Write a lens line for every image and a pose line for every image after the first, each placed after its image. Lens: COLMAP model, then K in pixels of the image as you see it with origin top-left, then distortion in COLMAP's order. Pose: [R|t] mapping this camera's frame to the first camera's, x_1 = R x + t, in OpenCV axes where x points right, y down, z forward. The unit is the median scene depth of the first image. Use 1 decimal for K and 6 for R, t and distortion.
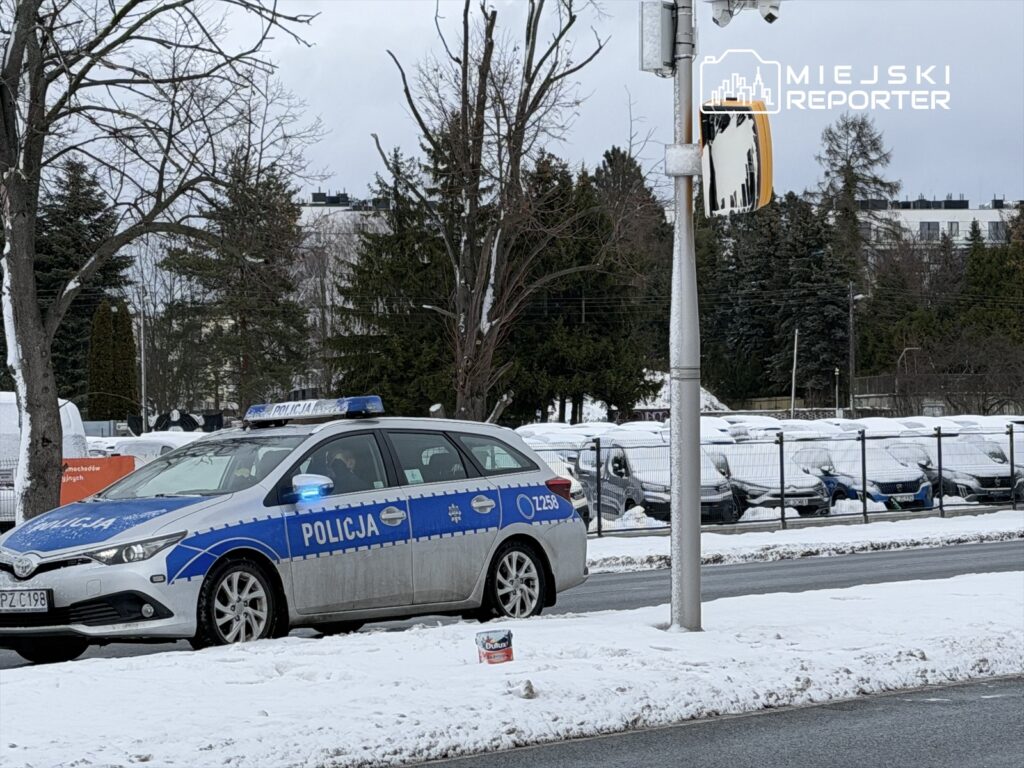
lens RADIAL K [[2858.7, 0, 437.9], [0, 2858.7, 475.8], [0, 0, 1]] dist [-0.011961, 0.000000]
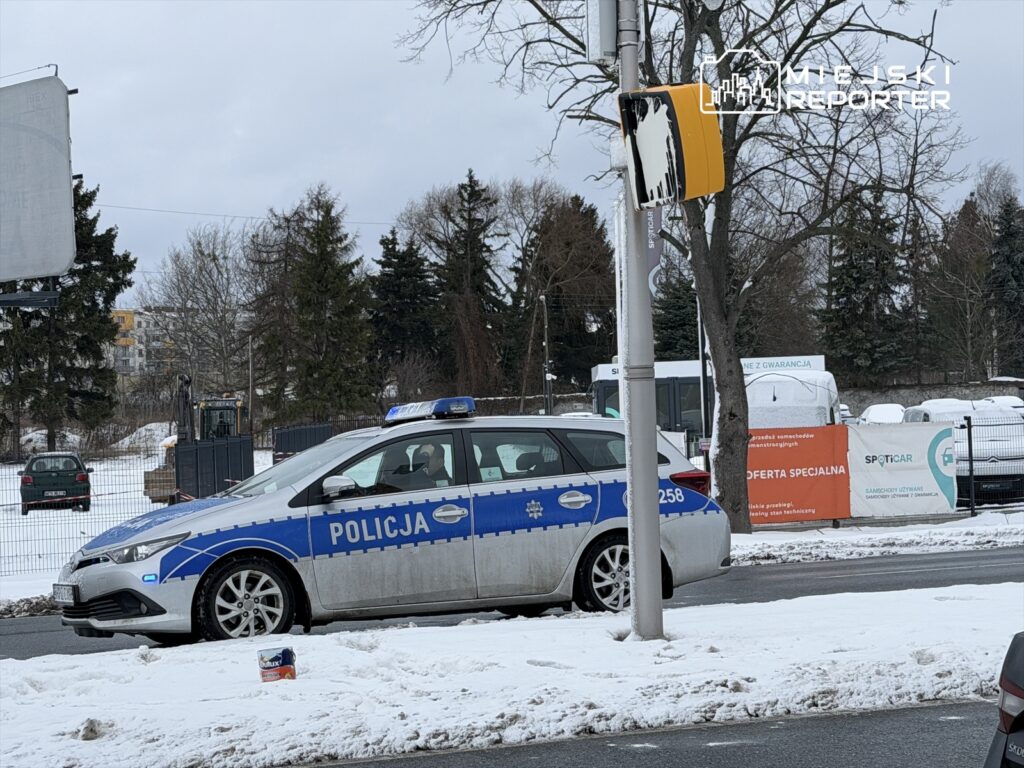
lens RADIAL K [[2164.7, 0, 519.1], [0, 2164.7, 437.6], [0, 0, 1]] dist [0.034951, 0.000000]
pose [[0.908115, -0.010015, -0.418601, 0.346582], [0.012908, 0.999908, 0.004080, -0.016837], [0.418521, -0.009108, 0.908161, 0.308550]]
